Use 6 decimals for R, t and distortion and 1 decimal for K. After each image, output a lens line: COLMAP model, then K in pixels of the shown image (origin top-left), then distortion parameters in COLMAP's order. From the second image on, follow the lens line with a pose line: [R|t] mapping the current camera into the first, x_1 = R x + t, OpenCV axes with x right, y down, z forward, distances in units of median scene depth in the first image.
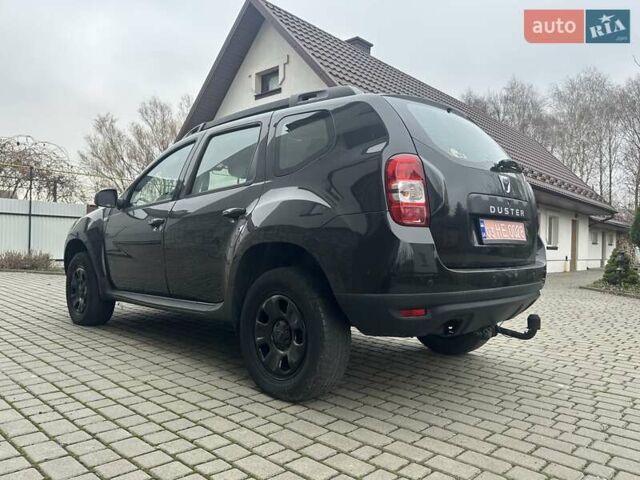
lens RADIAL K [[484.3, 0, 322.1], [0, 484.3, 243.1], [0, 0, 1]] dist [0.087250, -0.140109]
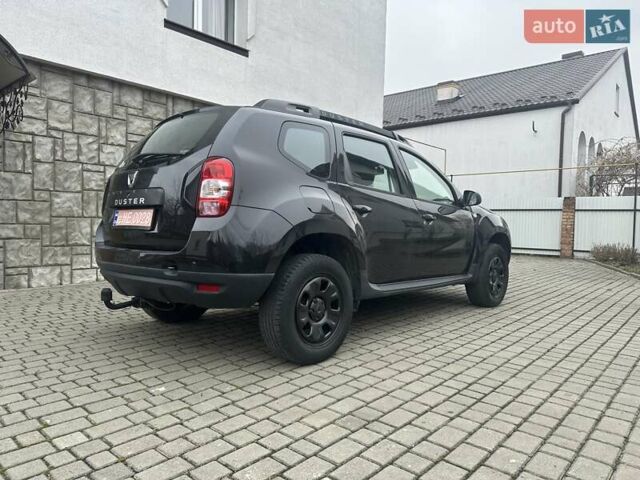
lens RADIAL K [[453.2, 0, 327.7], [0, 453.2, 238.2], [0, 0, 1]] dist [0.005525, -0.002268]
pose [[0.036860, 0.011247, -0.999257, 1.470716], [-0.015151, 0.999828, 0.010695, 0.003427], [0.999206, 0.014746, 0.037024, 1.414928]]
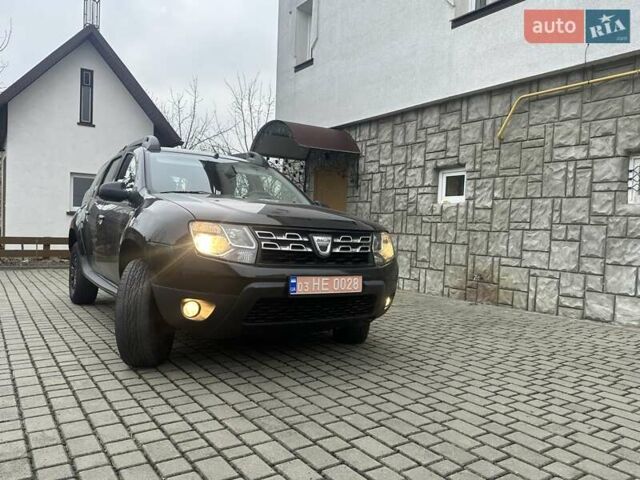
lens RADIAL K [[481.7, 0, 318.1], [0, 481.7, 240.4], [0, 0, 1]] dist [0.092581, -0.140189]
pose [[-0.976552, -0.064094, 0.205521, -1.015623], [-0.060210, 0.997870, 0.025106, -0.064197], [-0.206693, 0.012143, -0.978331, 3.209665]]
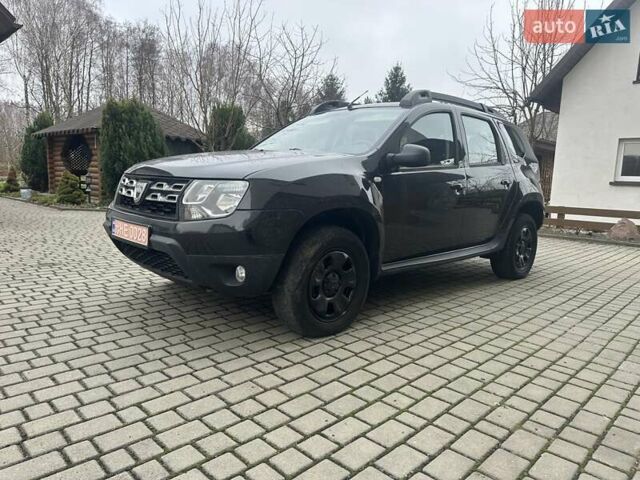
lens RADIAL K [[445.6, 0, 320.0], [0, 445.6, 240.0], [0, 0, 1]] dist [0.073623, -0.098941]
pose [[0.023811, -0.156282, 0.987425, -1.808910], [-0.038683, 0.986822, 0.157119, -0.093758], [-0.998968, -0.041938, 0.017451, 1.697279]]
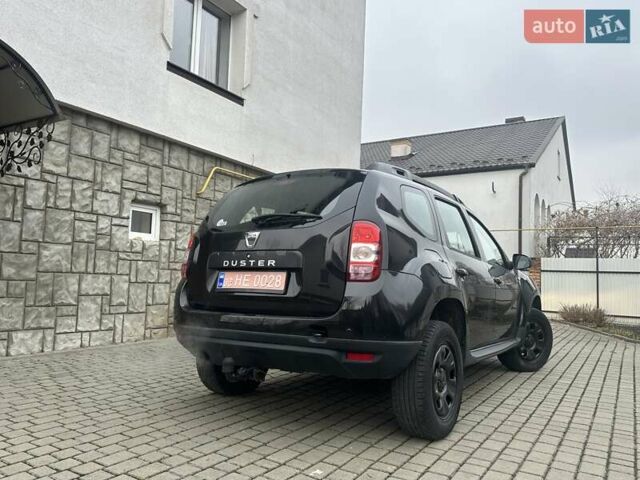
lens RADIAL K [[484.3, 0, 322.1], [0, 484.3, 243.1], [0, 0, 1]] dist [0.087250, -0.140109]
pose [[0.192121, -0.090602, -0.977180, 1.461890], [-0.025400, 0.994937, -0.097242, -0.007444], [0.981043, 0.043502, 0.188847, 0.932999]]
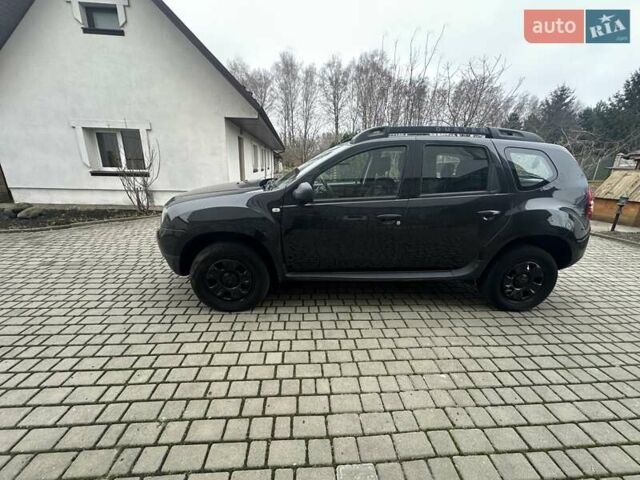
lens RADIAL K [[253.3, 0, 320.0], [0, 253.3, 240.0], [0, 0, 1]] dist [-0.004203, -0.000195]
pose [[0.673205, -0.213918, 0.707838, -1.202354], [-0.017380, 0.952399, 0.304357, -0.230862], [-0.739252, -0.217197, 0.637442, 0.944796]]
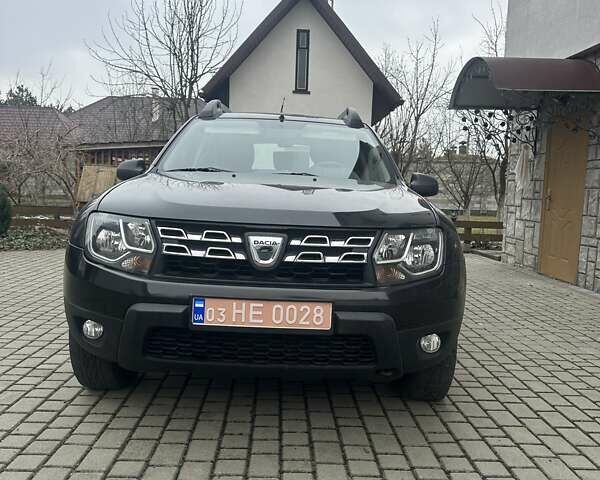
lens RADIAL K [[556.2, 0, 298.8], [0, 556.2, 240.6], [0, 0, 1]] dist [0.081475, -0.145032]
pose [[-0.709466, -0.112127, 0.695762, -1.398283], [-0.053986, 0.993008, 0.104981, -0.128122], [-0.702669, 0.036919, -0.710559, 2.661190]]
